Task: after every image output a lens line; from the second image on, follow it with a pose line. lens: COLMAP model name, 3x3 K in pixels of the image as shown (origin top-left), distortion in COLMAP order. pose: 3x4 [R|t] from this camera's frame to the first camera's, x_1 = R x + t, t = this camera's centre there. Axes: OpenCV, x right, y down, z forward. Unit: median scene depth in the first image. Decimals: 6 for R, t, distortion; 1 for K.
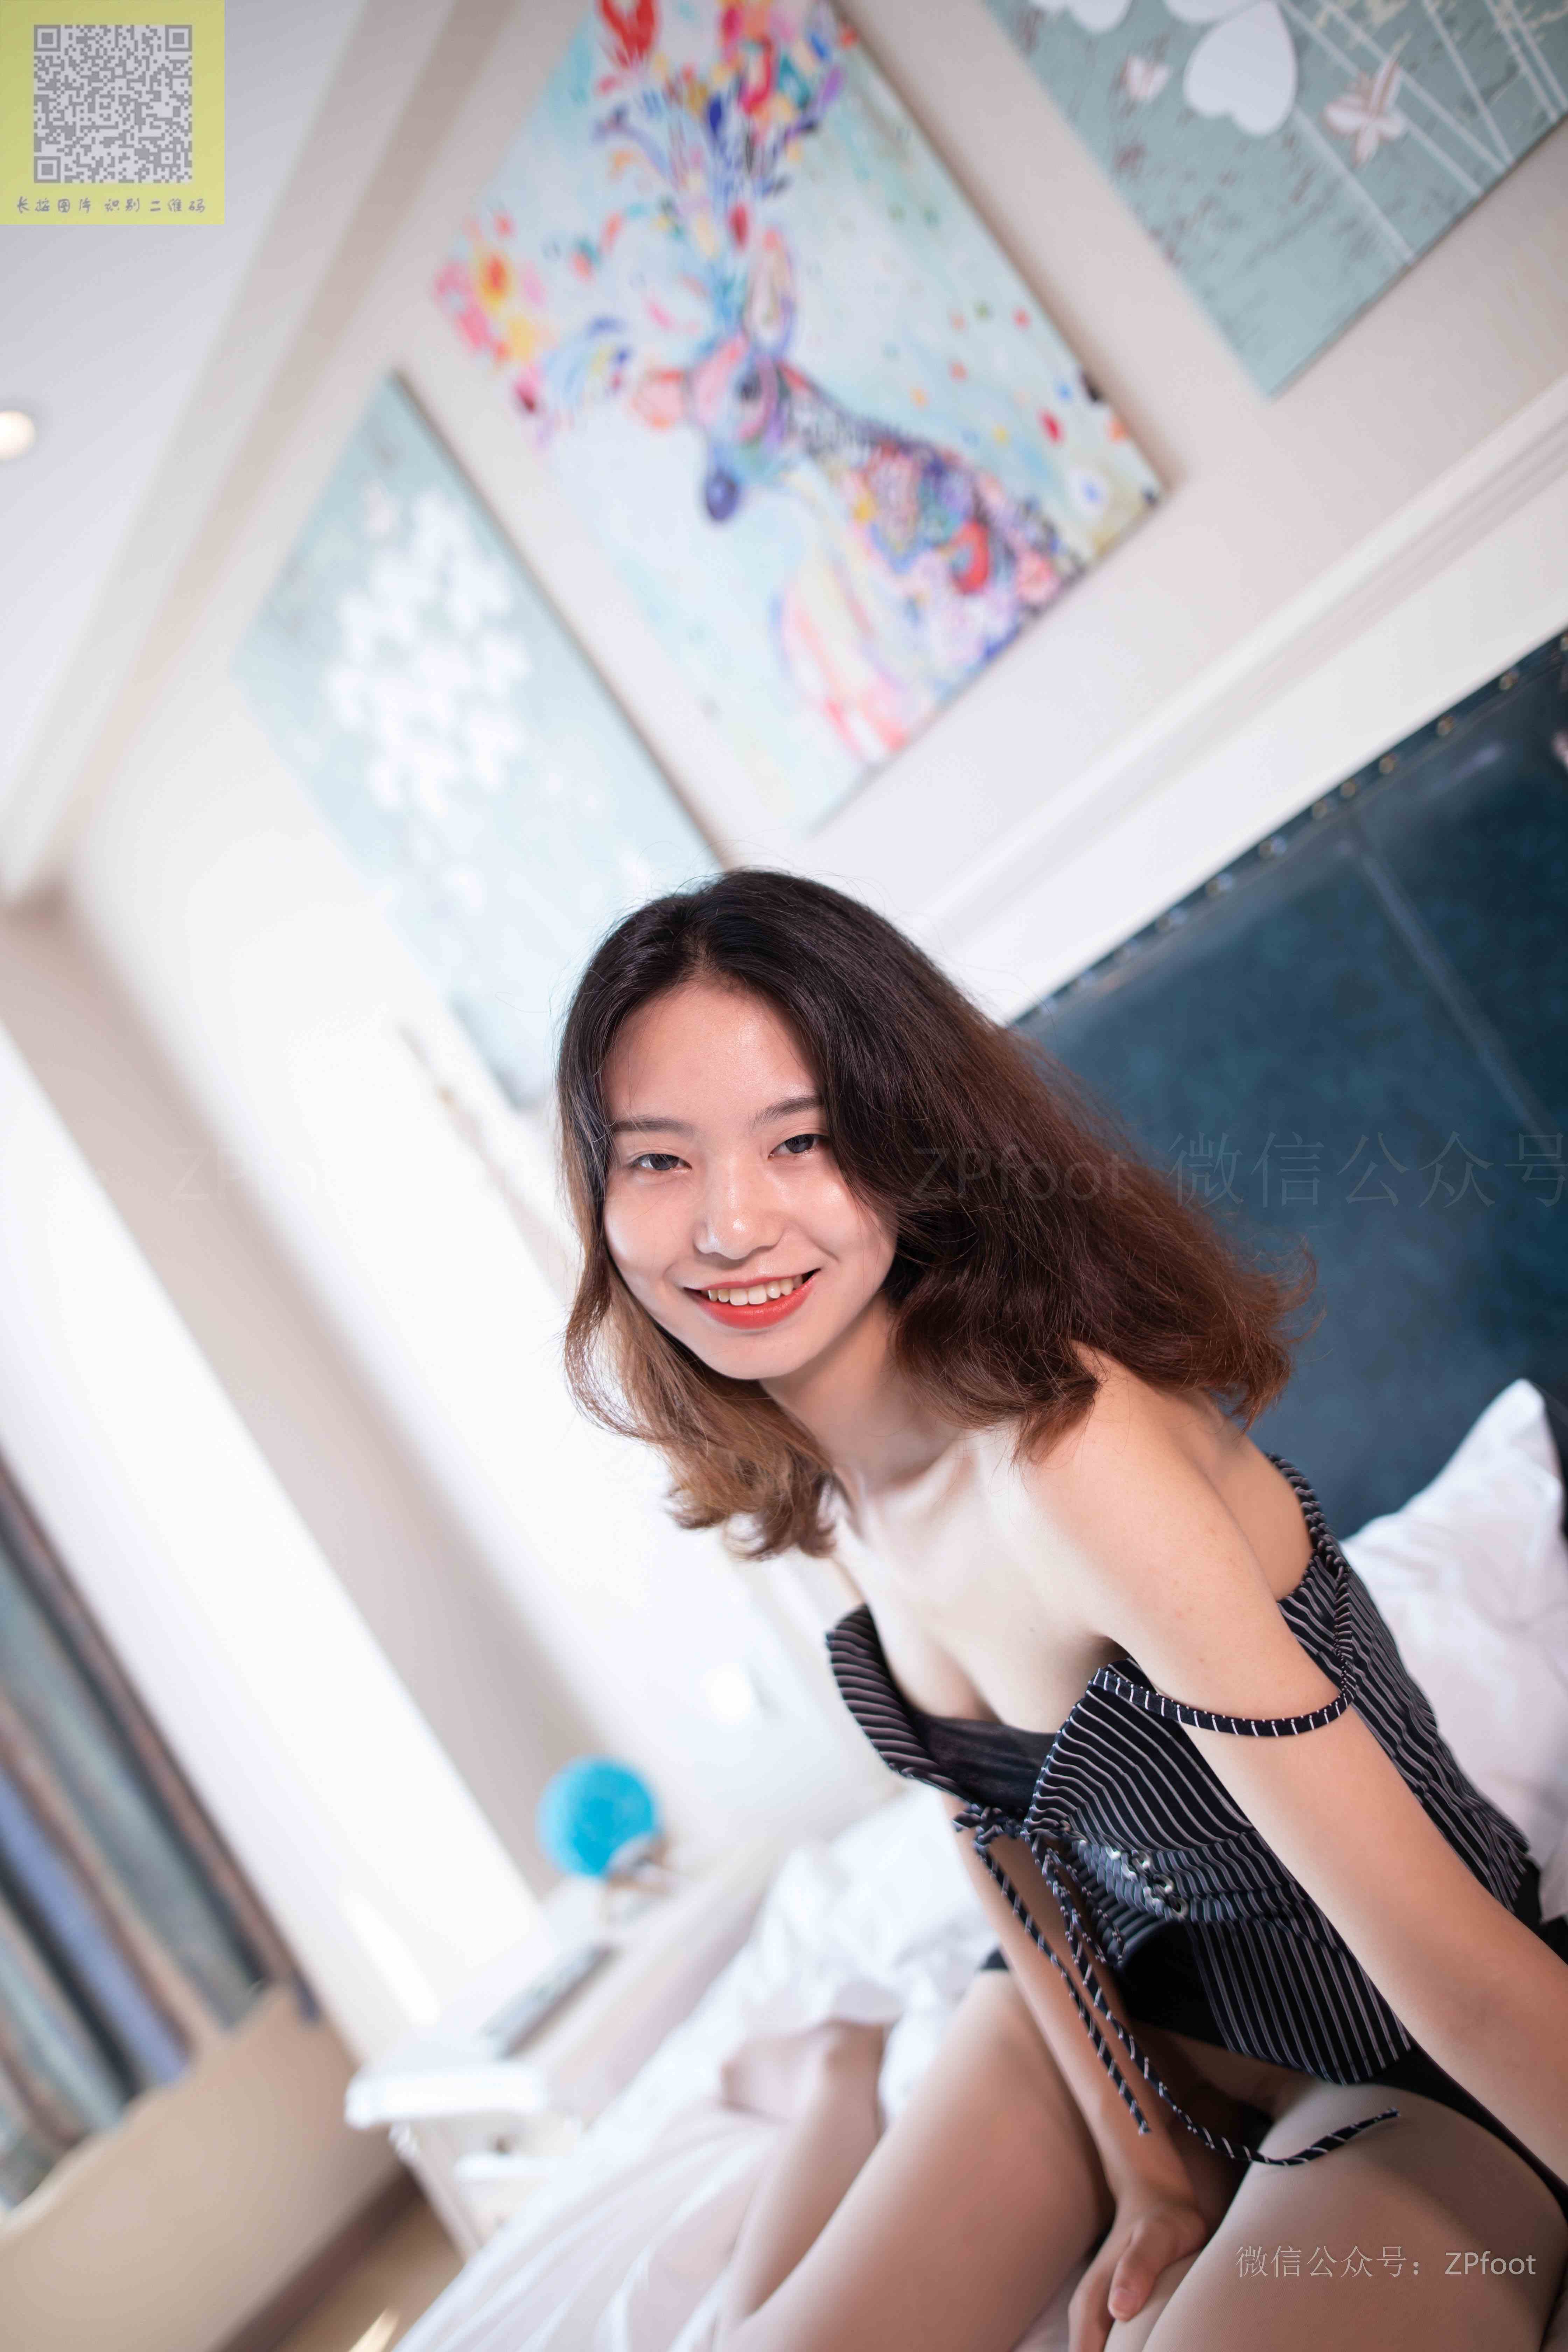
lens RADIAL K [[1645.2, 0, 778.3], [0, 1645.2, 1173.6], [0, 0, 1]] dist [-0.043932, 0.043183]
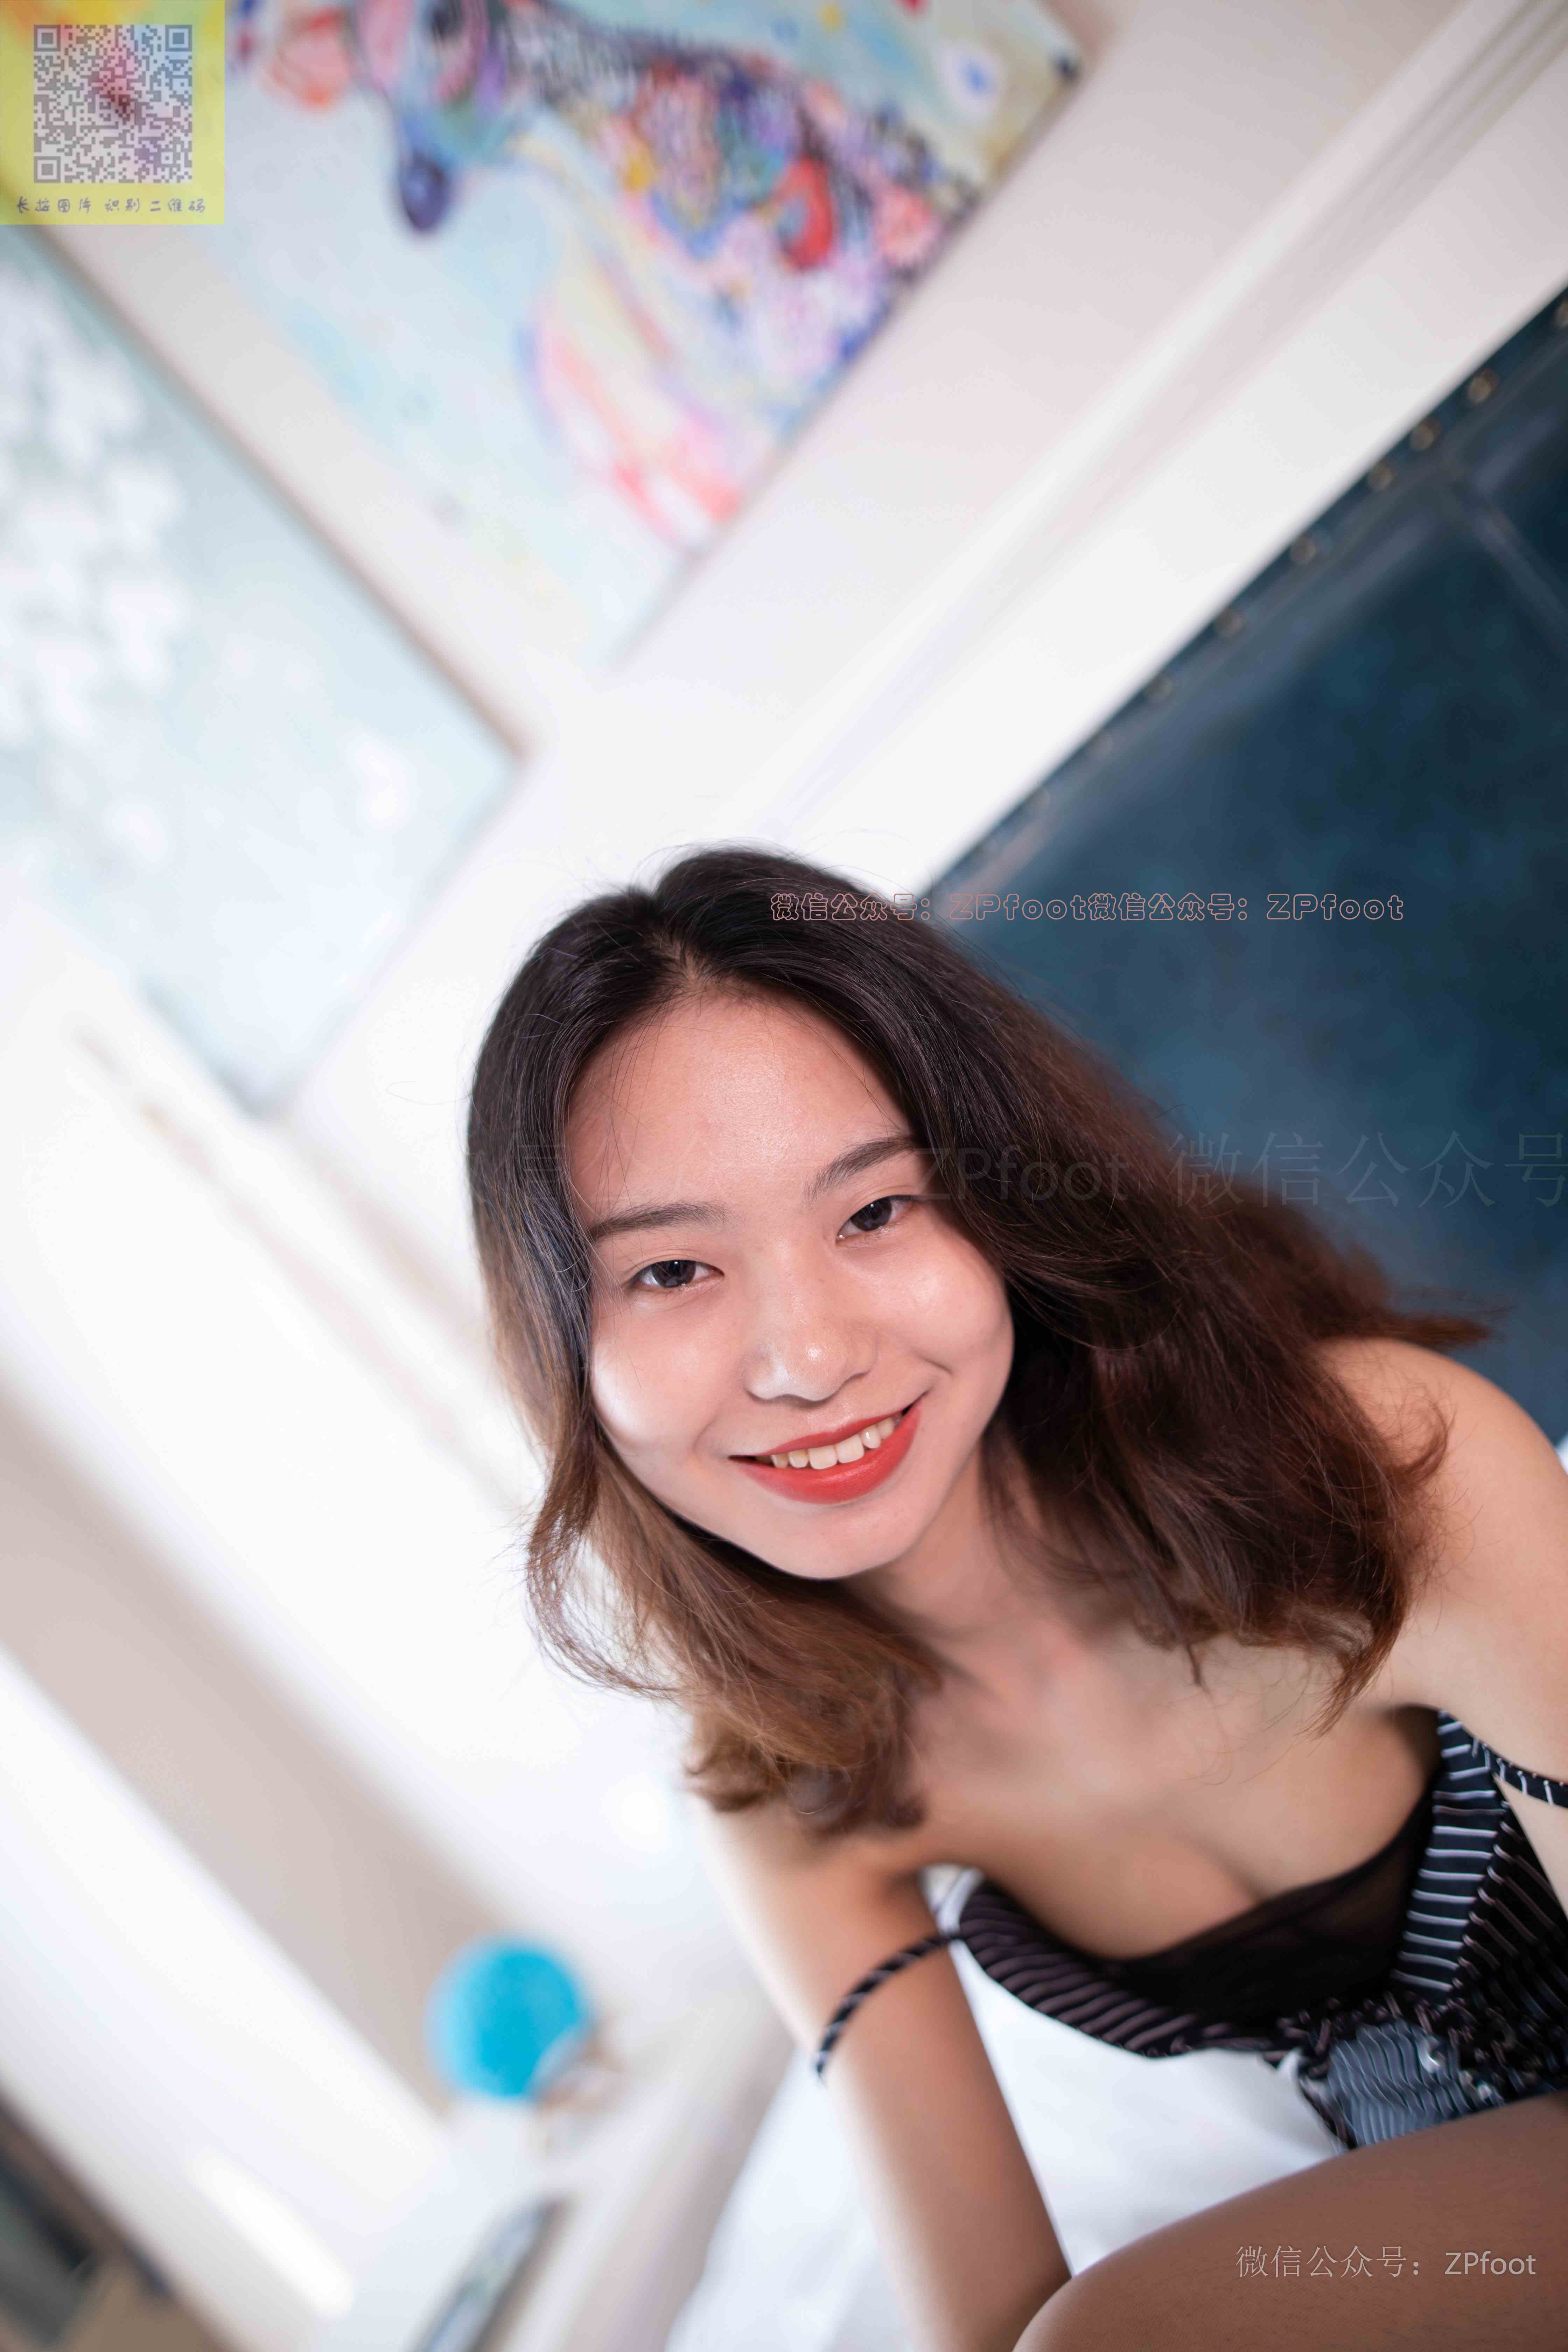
lens RADIAL K [[1645.2, 0, 769.1], [0, 1645.2, 1188.0], [0, 0, 1]] dist [-0.043932, 0.043183]
pose [[0.976805, -0.151062, 0.151765, -0.063747], [0.151007, 0.988460, 0.011954, 0.025296], [-0.151819, 0.011241, 0.988344, 0.301112]]
